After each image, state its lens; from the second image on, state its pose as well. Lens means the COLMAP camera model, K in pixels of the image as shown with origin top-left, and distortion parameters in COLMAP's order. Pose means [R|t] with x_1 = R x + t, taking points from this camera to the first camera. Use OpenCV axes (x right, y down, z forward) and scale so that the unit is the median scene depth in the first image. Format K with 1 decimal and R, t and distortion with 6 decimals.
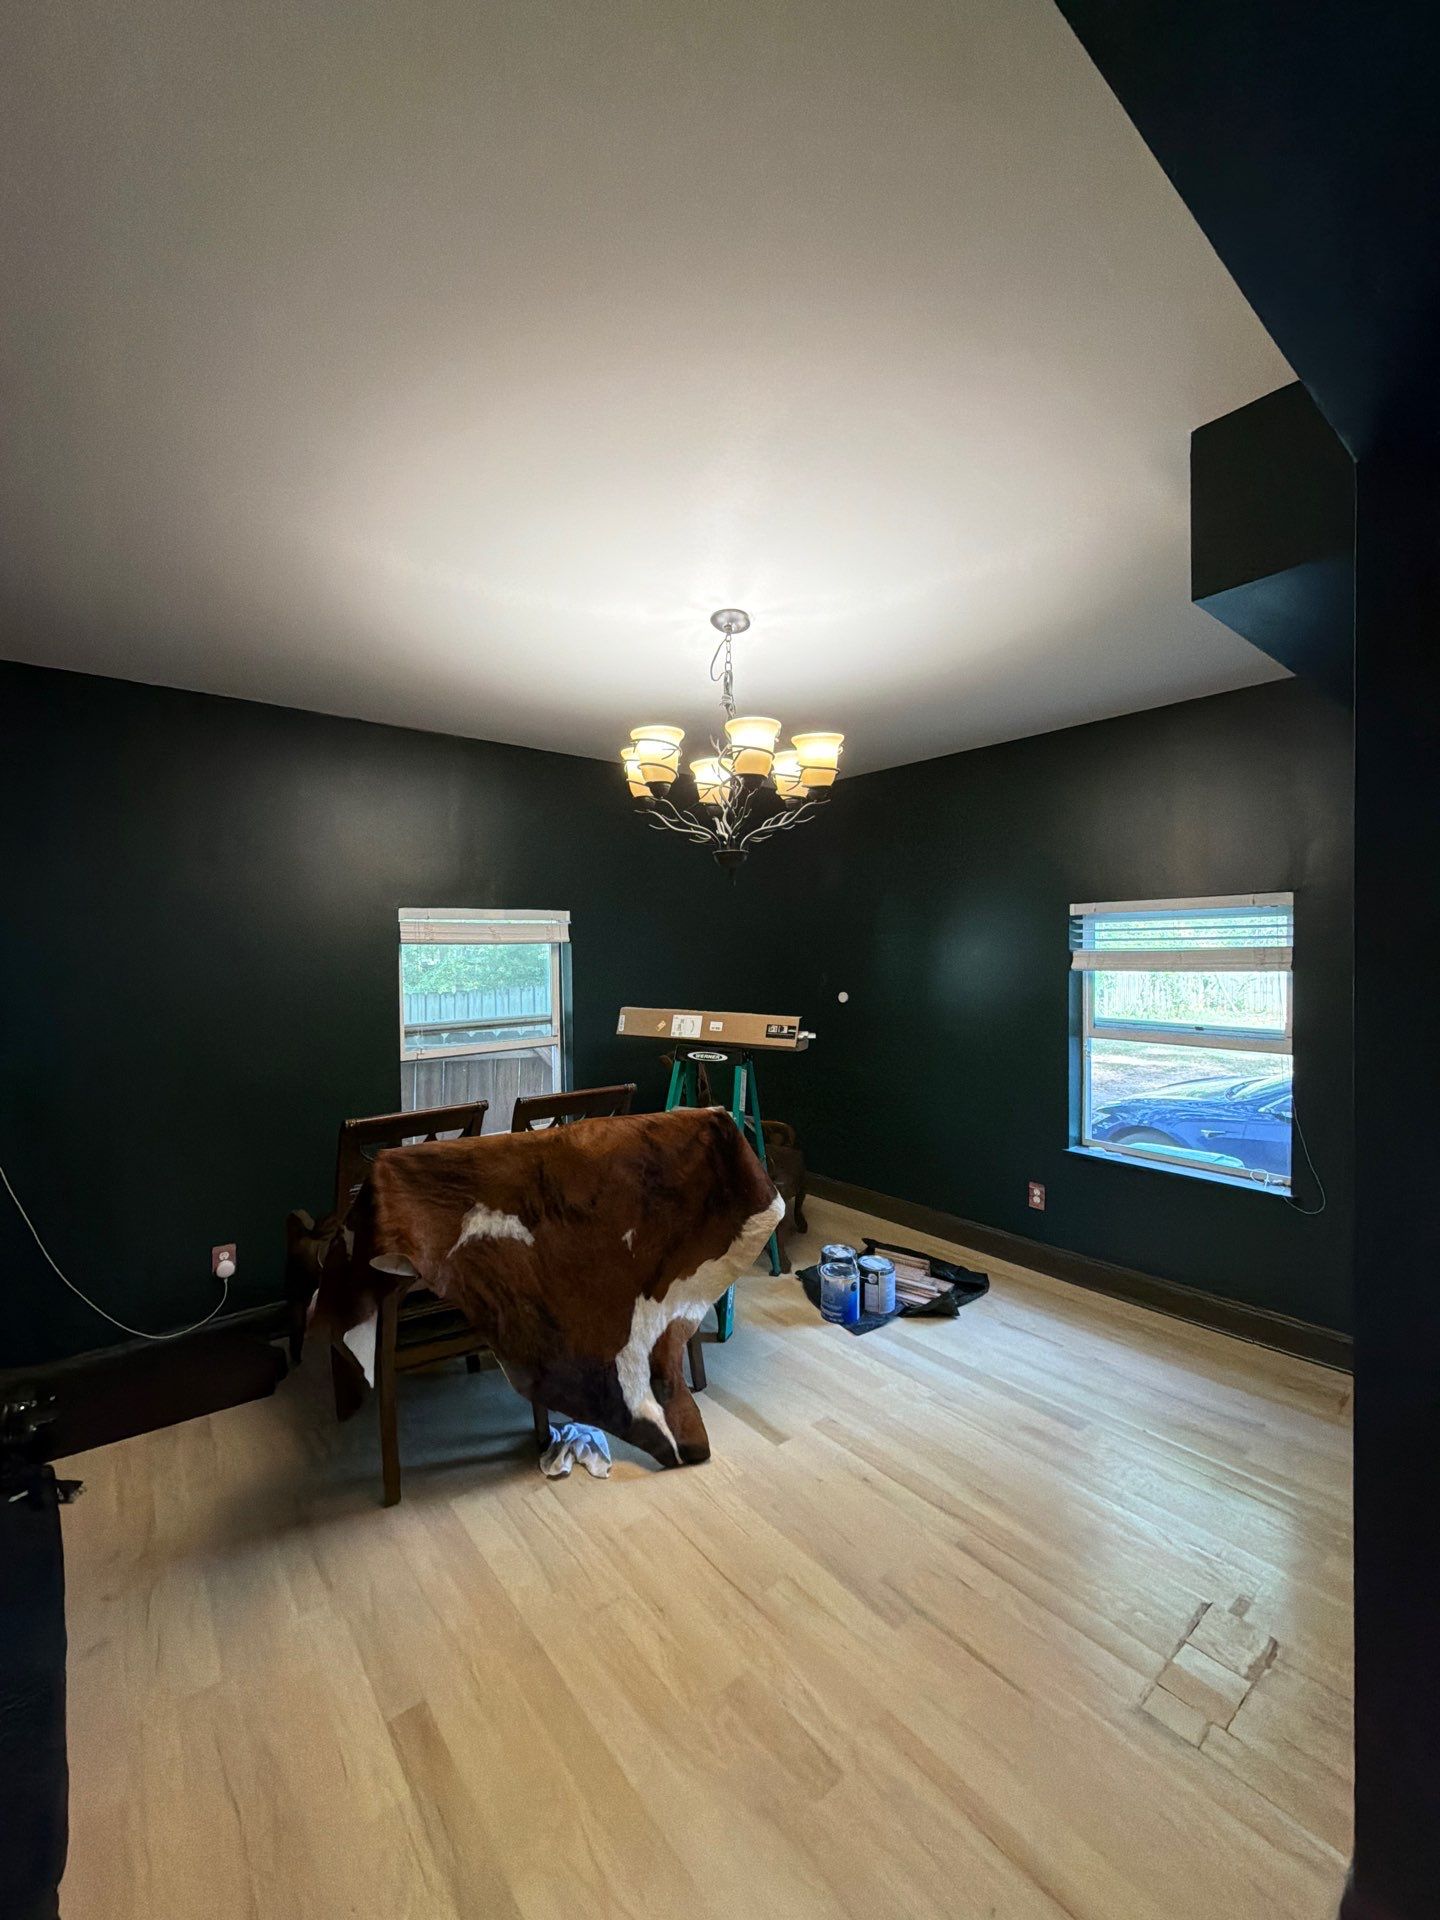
lens RADIAL K [[760.9, 0, 720.5], [0, 760.9, 960.0], [0, 0, 1]] dist [0.000682, -0.000254]
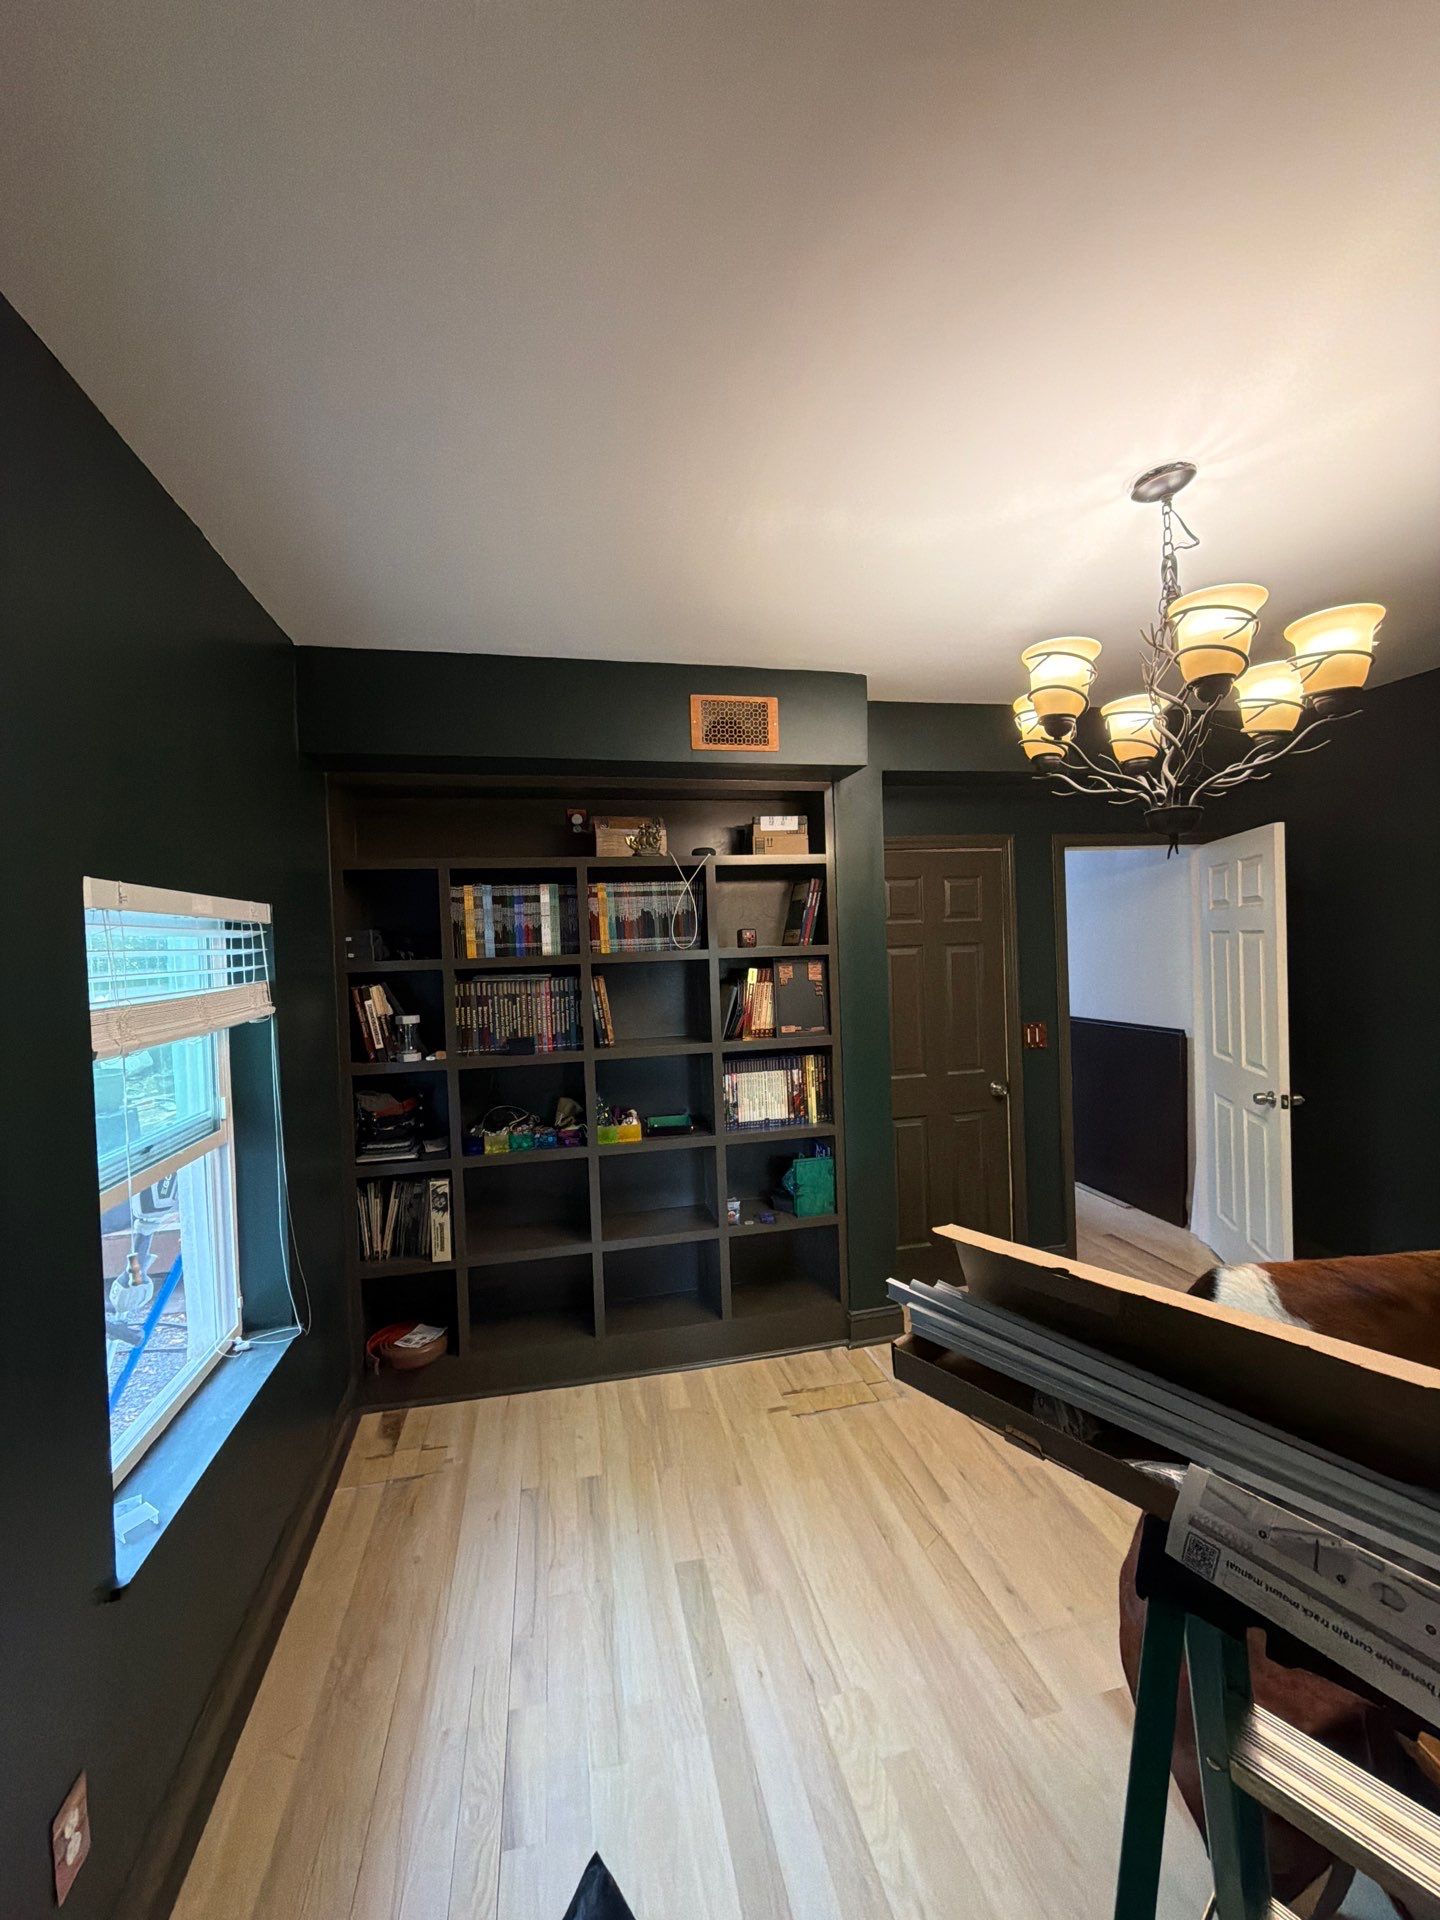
lens RADIAL K [[760.9, 0, 719.3], [0, 760.9, 959.3], [0, 0, 1]] dist [0.000682, -0.000254]
pose [[-0.887289, 0.032154, 0.460092, 0.061687], [0.054031, 0.997945, 0.034455, -0.047770], [-0.458039, 0.055431, -0.887202, 1.687846]]
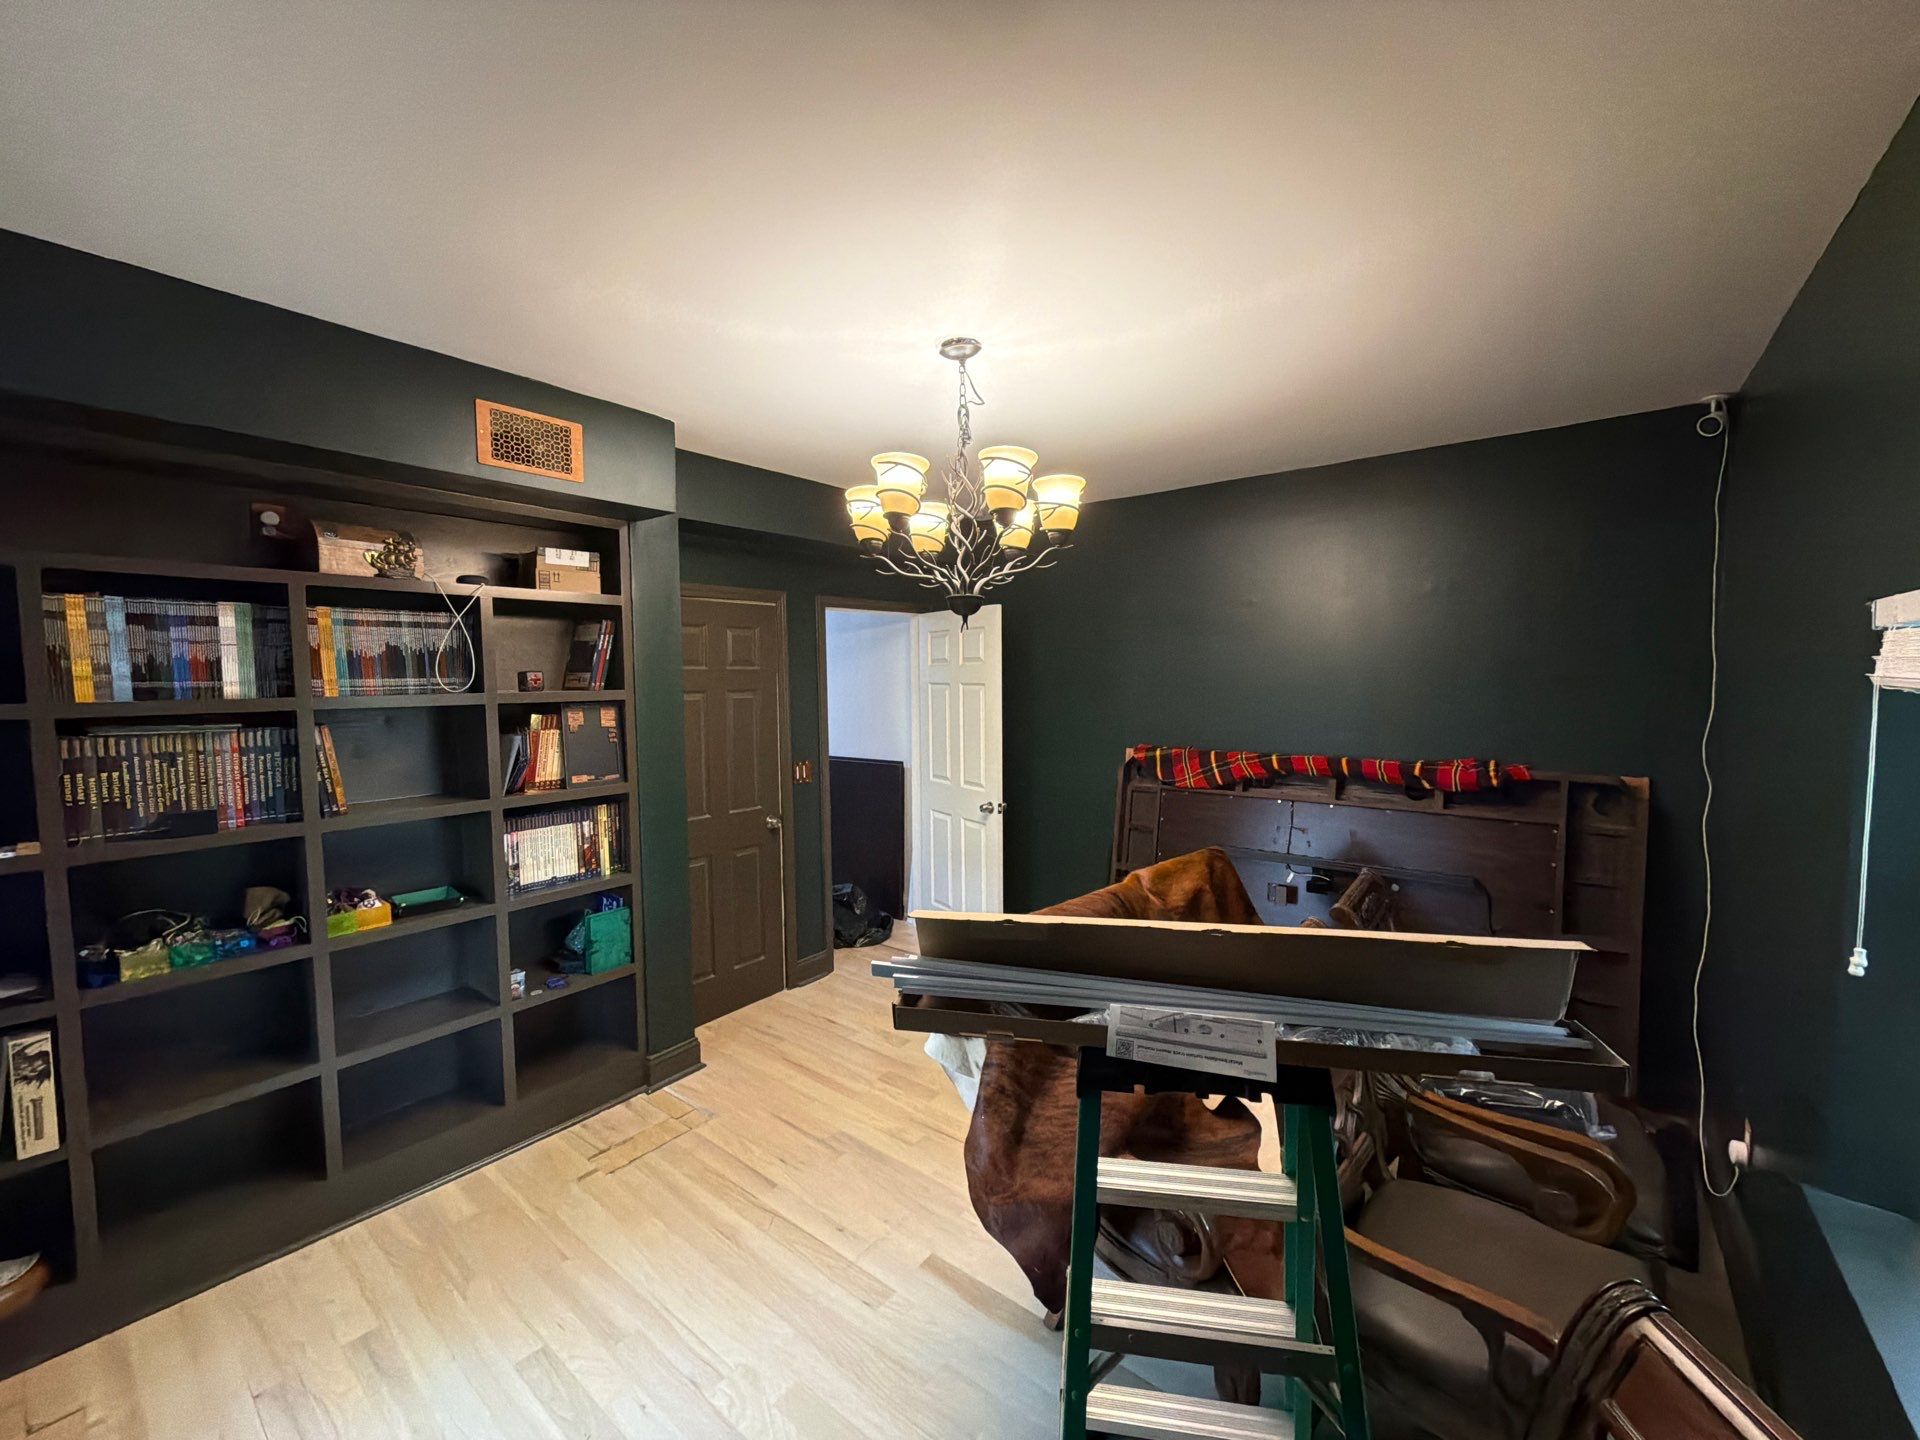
lens RADIAL K [[760.9, 0, 957.2], [0, 760.9, 722.7], [0, 0, 1]] dist [0.000682, -0.000254]
pose [[-0.978435, 0.032622, -0.203963, 0.203998], [0.015105, 0.996106, 0.086857, -0.063363], [0.206002, 0.081903, -0.975118, 1.789453]]
